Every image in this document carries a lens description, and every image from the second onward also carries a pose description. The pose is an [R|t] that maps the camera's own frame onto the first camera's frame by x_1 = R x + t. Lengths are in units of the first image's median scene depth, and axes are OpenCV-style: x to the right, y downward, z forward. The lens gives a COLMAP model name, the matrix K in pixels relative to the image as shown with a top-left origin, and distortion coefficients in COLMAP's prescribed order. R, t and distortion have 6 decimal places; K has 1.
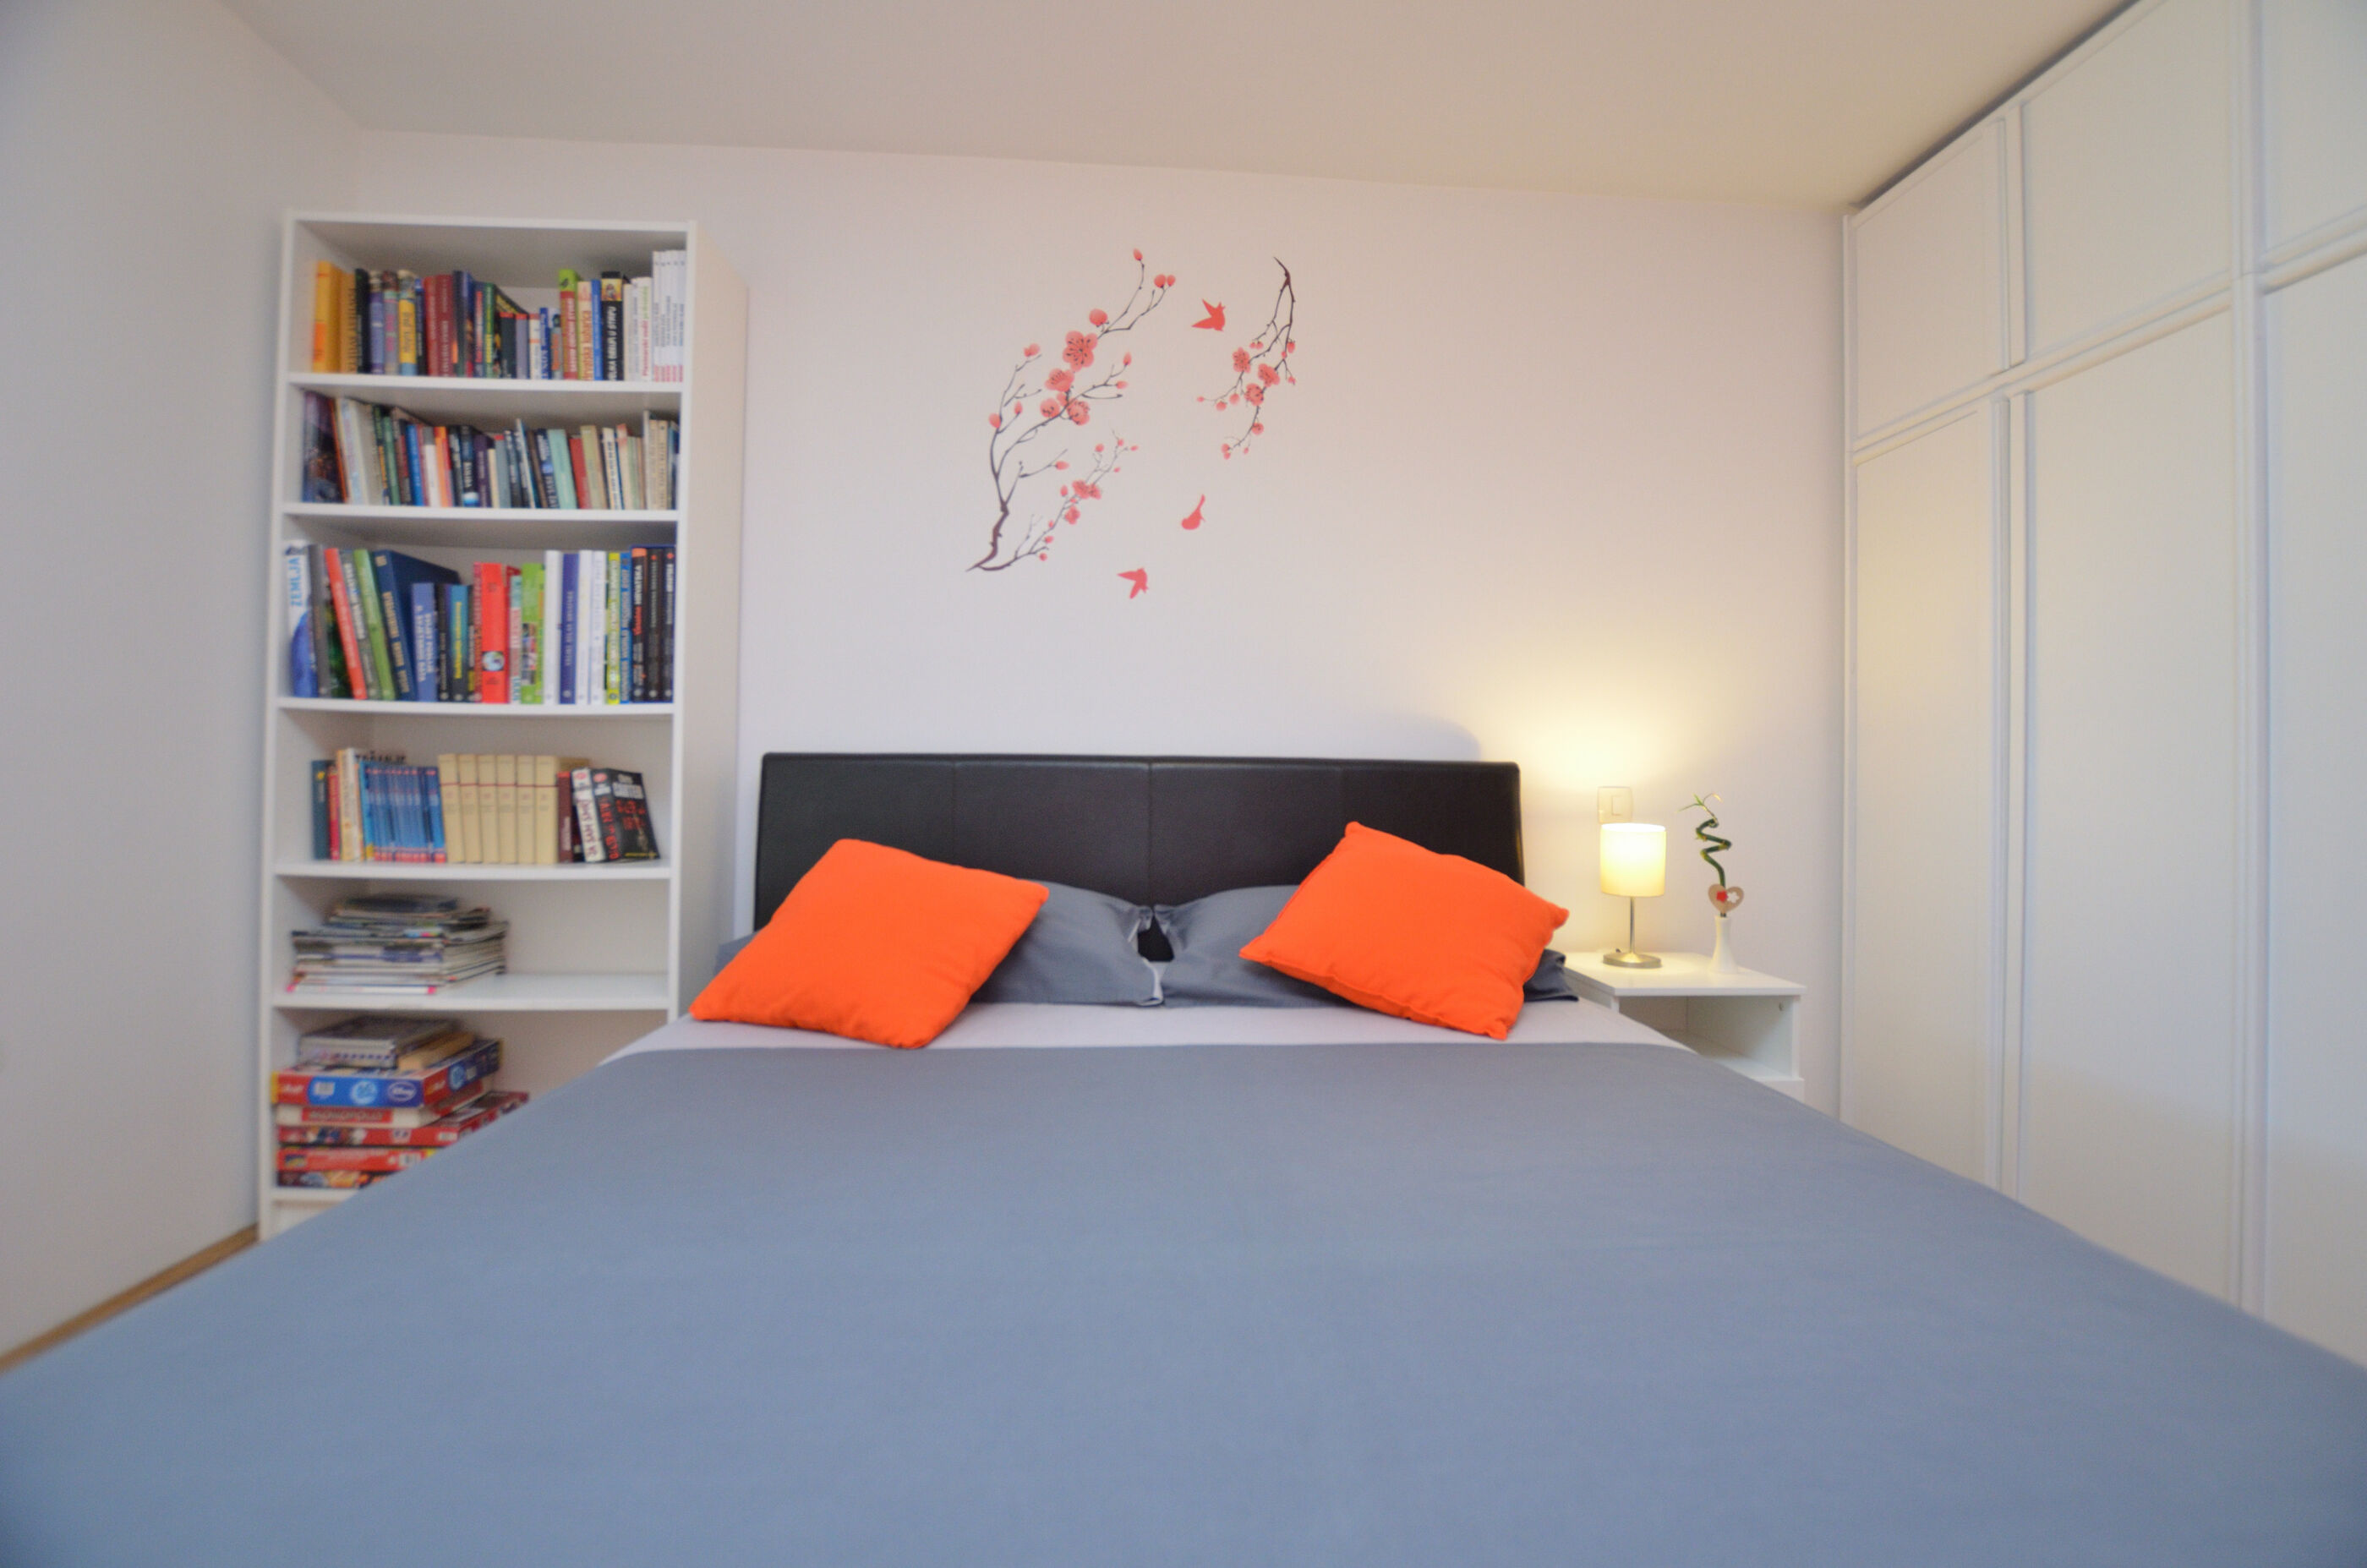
lens RADIAL K [[1043.6, 0, 1194.2], [0, 1043.6, 777.0], [0, 0, 1]] dist [-0.034260, 0.005866]
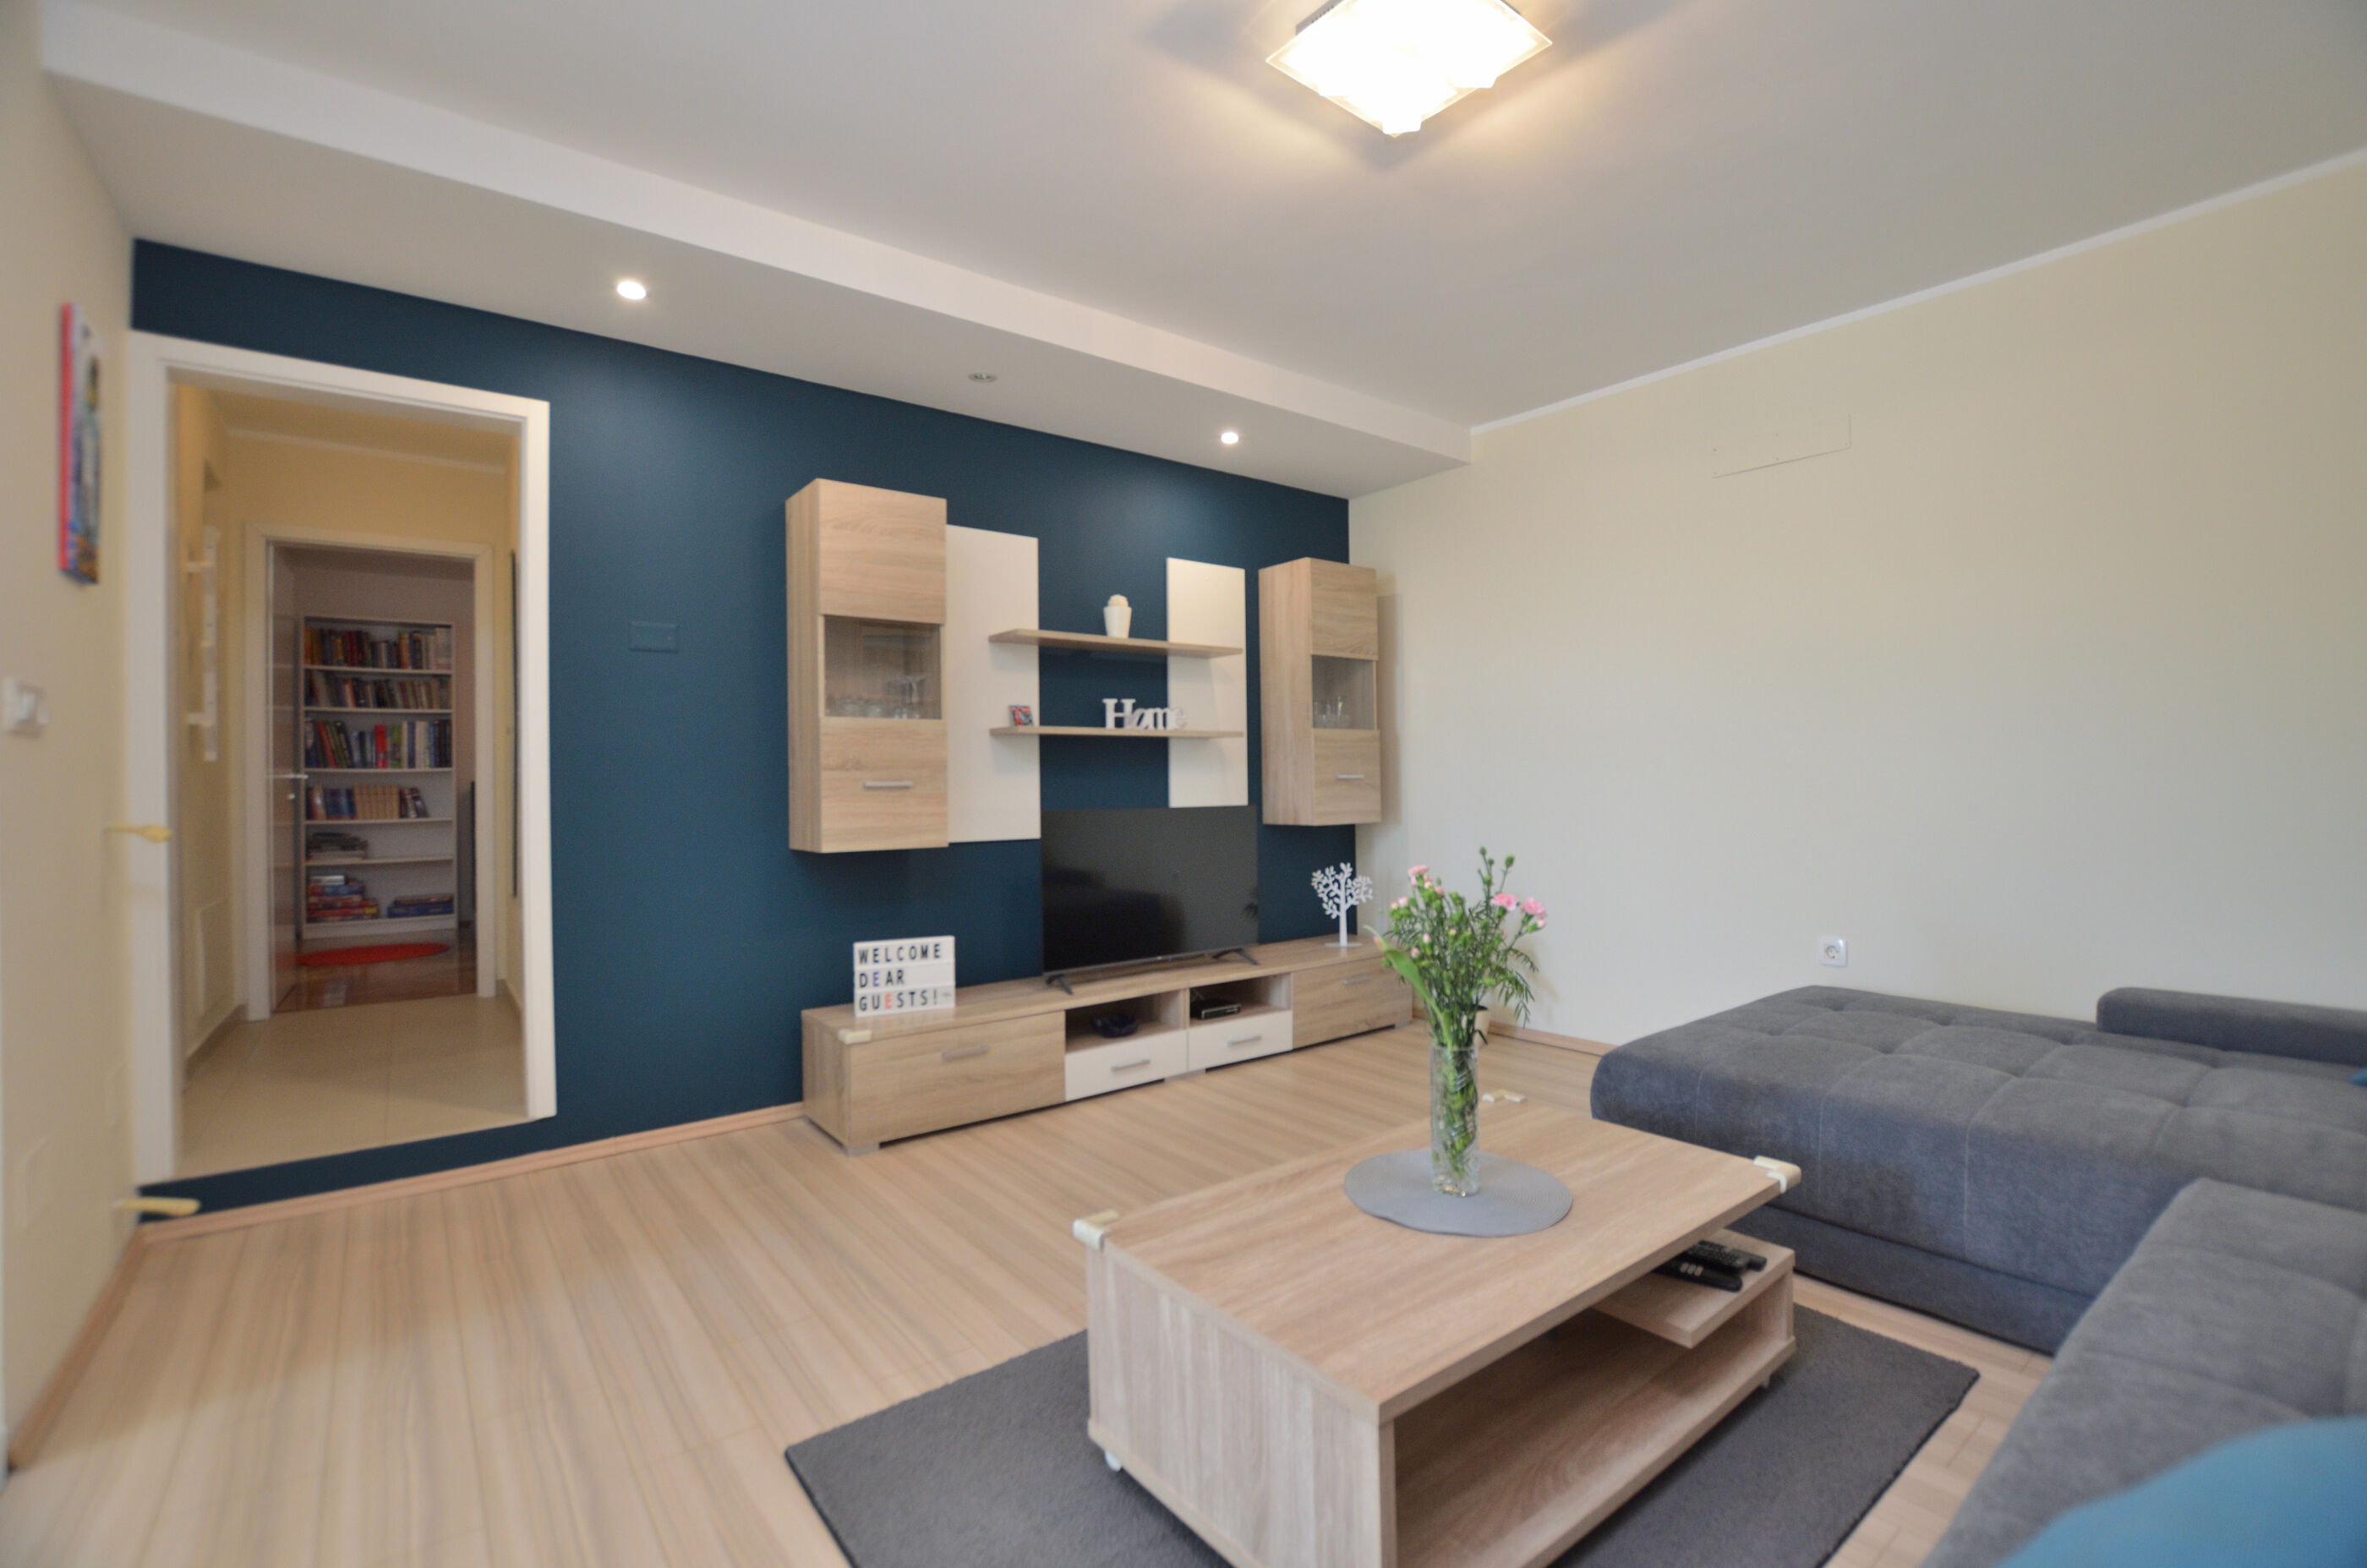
lens RADIAL K [[1043.6, 0, 1223.3], [0, 1043.6, 778.4], [0, 0, 1]] dist [-0.034260, 0.005866]
pose [[0.827092, -0.029654, 0.561284, -0.288170], [0.027589, 0.999545, 0.012154, -0.007189], [-0.561390, 0.005433, 0.827534, -3.000879]]
